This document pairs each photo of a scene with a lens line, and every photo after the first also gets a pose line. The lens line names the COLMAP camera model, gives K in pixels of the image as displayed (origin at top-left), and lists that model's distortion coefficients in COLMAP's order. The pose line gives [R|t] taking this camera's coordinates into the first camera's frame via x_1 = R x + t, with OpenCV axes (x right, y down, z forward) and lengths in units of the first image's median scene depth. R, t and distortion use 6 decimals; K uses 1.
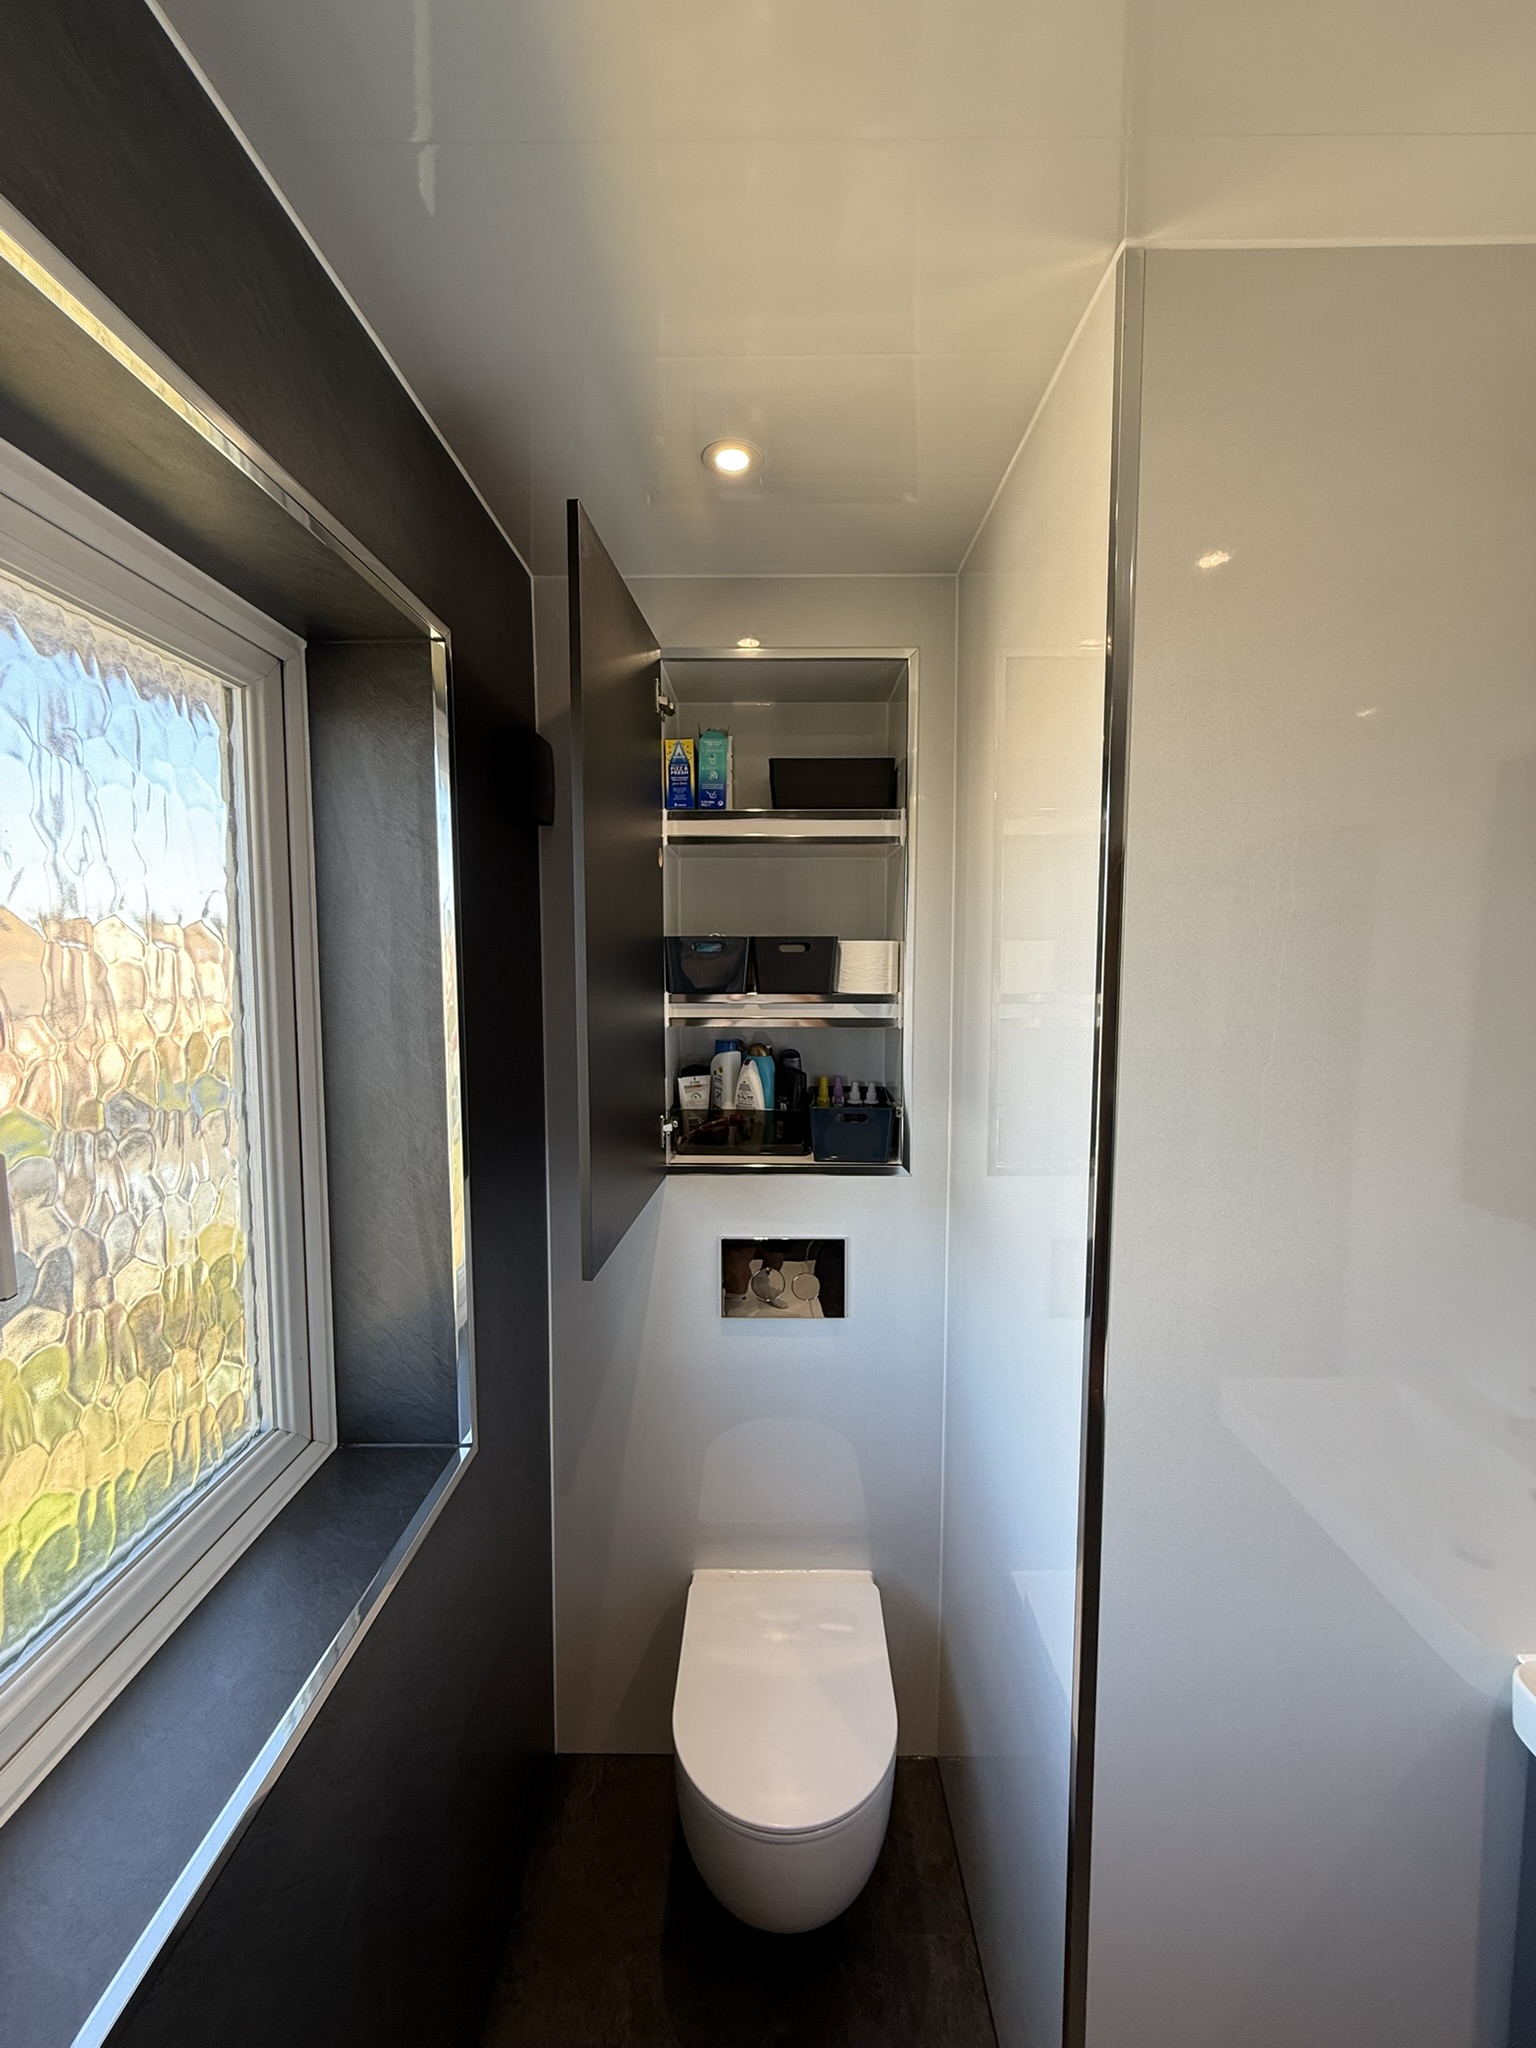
lens RADIAL K [[817.6, 0, 768.9], [0, 817.6, 1018.7], [0, 0, 1]] dist [0.000768, -0.000242]
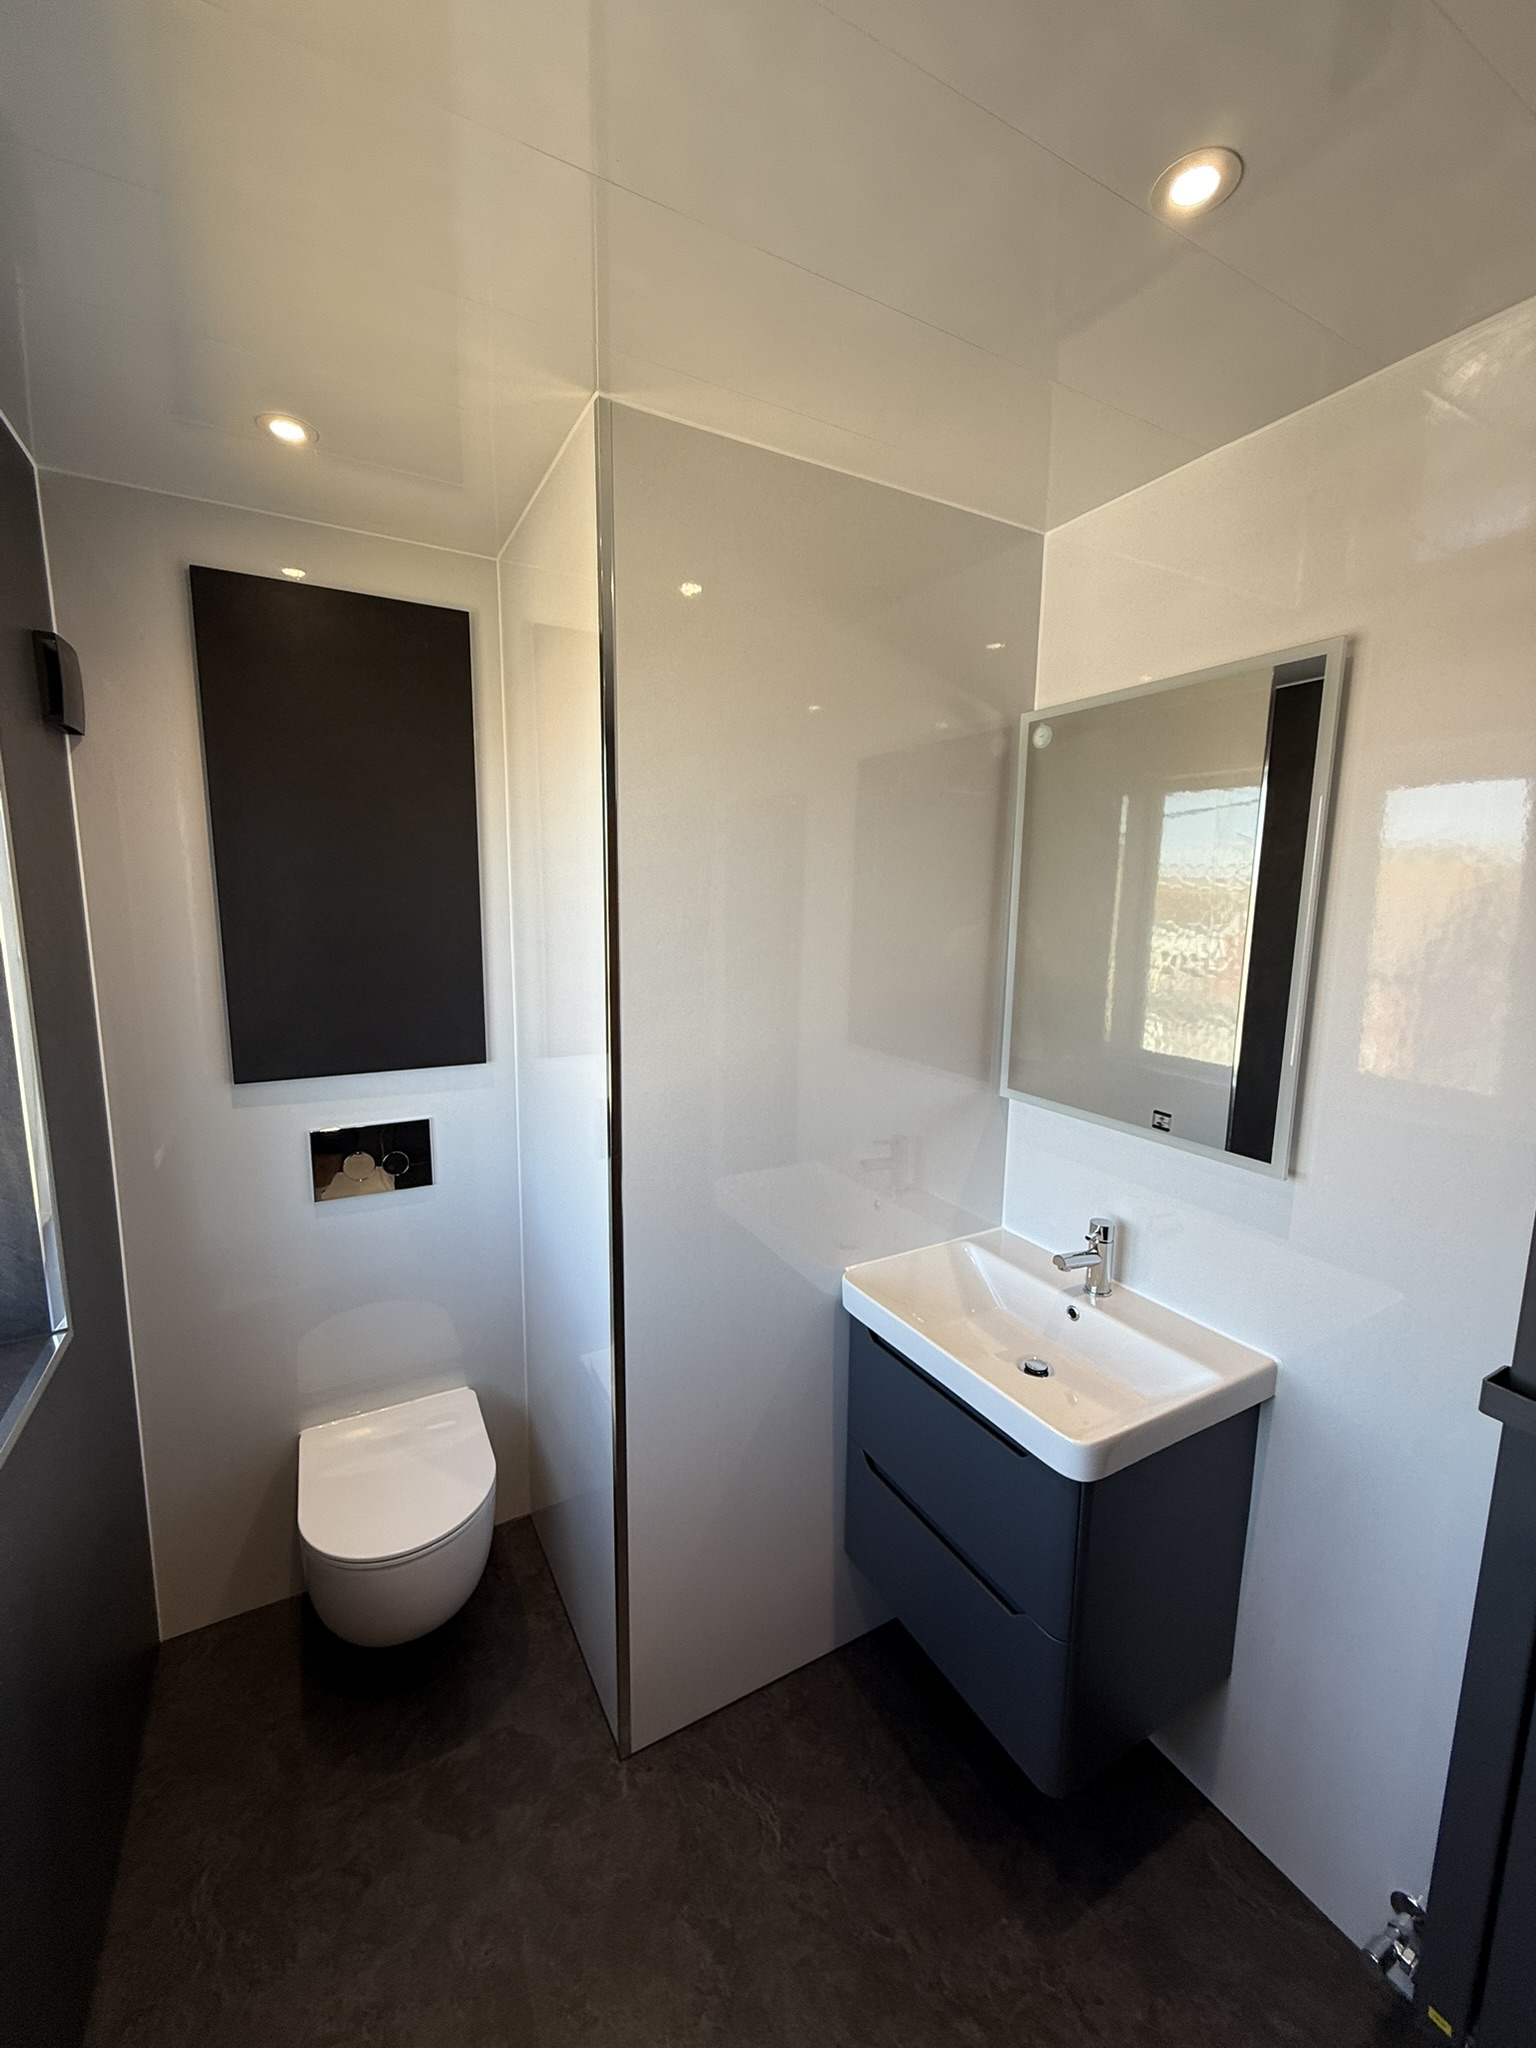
lens RADIAL K [[817.6, 0, 769.1], [0, 817.6, 1018.9], [0, 0, 1]] dist [0.000768, -0.000242]
pose [[0.871425, -0.061918, 0.486605, -0.053886], [0.023712, 0.996159, 0.084293, 0.044636], [-0.489955, -0.061917, 0.869546, -0.309164]]
